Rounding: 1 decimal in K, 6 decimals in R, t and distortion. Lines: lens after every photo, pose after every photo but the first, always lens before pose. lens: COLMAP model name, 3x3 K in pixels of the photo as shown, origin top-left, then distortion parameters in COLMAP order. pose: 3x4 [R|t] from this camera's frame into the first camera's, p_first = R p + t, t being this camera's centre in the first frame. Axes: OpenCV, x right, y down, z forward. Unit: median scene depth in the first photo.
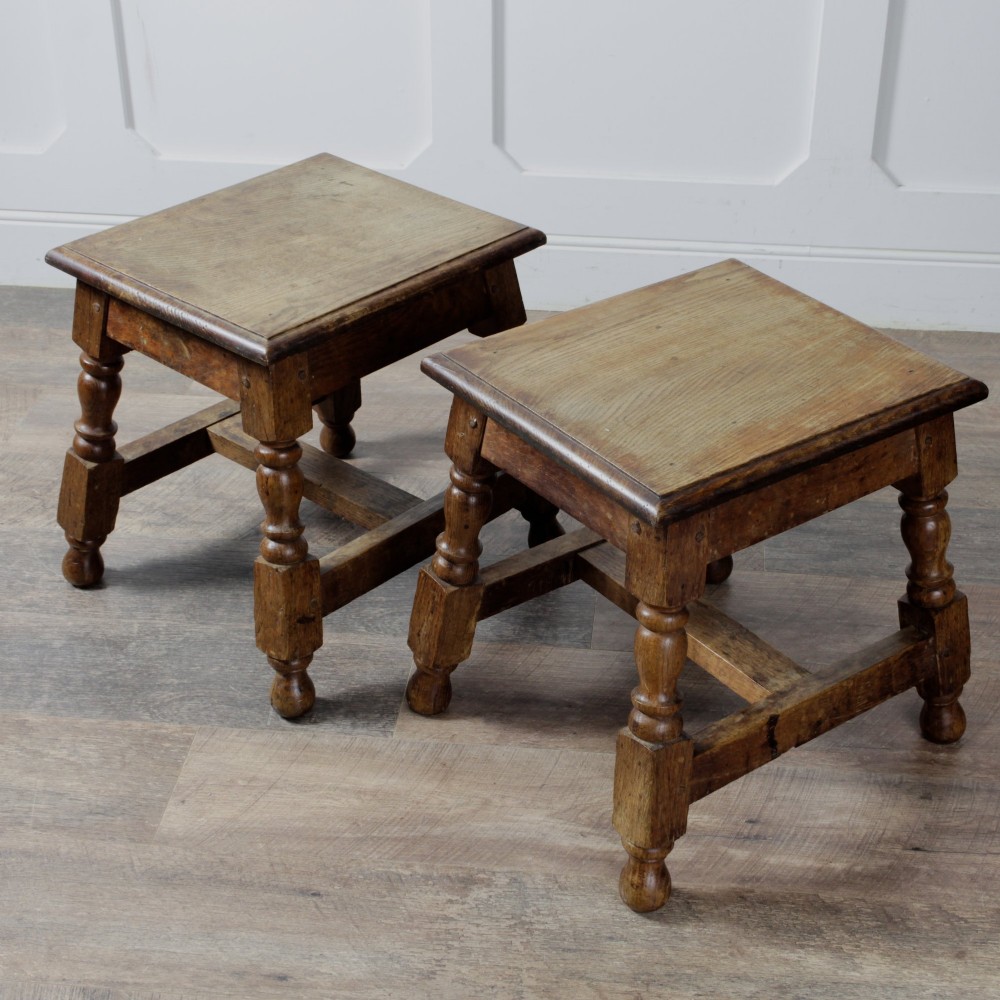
lens RADIAL K [[1732.0, 0, 500.0], [0, 1732.0, 500.0], [0, 0, 1]] dist [0.034370, 0.051251]
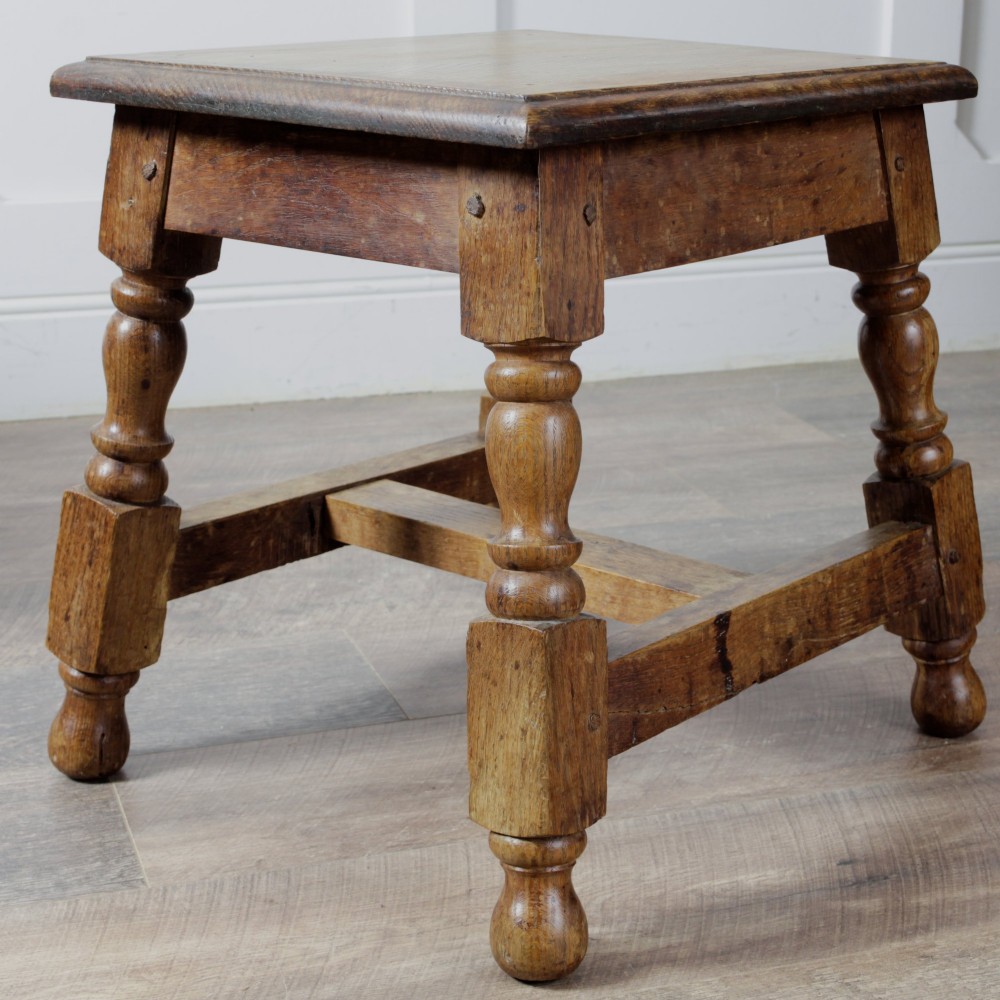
lens RADIAL K [[1960.7, 0, 477.5], [0, 1960.7, 500.7], [0, 0, 1]] dist [0.369928, -2.904470]
pose [[0.978131, -0.058678, 0.199540, -0.047794], [0.107586, 0.963801, -0.243955, 0.239068], [-0.178002, 0.260087, 0.949036, 0.392699]]
